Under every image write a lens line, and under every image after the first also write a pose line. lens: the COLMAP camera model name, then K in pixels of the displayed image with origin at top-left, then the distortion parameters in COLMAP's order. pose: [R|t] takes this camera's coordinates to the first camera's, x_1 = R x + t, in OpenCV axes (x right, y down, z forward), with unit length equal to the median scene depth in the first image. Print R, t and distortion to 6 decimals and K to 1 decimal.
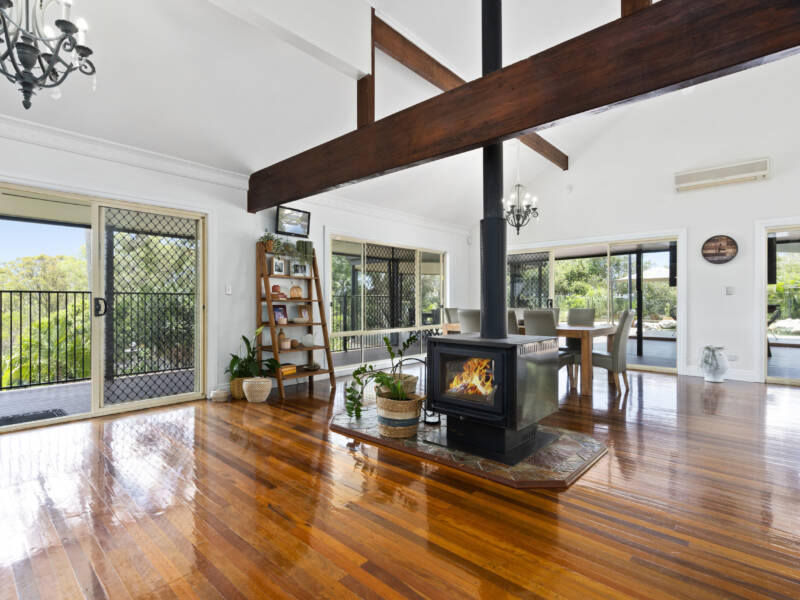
lens RADIAL K [[408.5, 0, 378.9], [0, 408.5, 292.2], [0, 0, 1]] dist [0.000595, 0.000513]
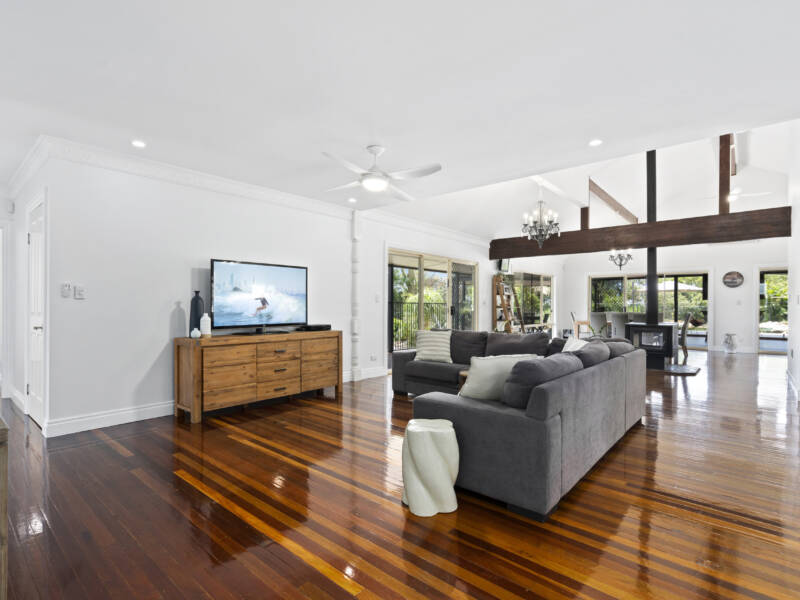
lens RADIAL K [[408.5, 0, 400.4], [0, 408.5, 304.2], [0, 0, 1]] dist [0.000595, 0.000513]
pose [[0.999142, 0.002940, 0.041319, -0.709635], [-0.003535, 0.999891, 0.014331, -0.018788], [-0.041273, -0.014465, 0.999043, -0.740976]]
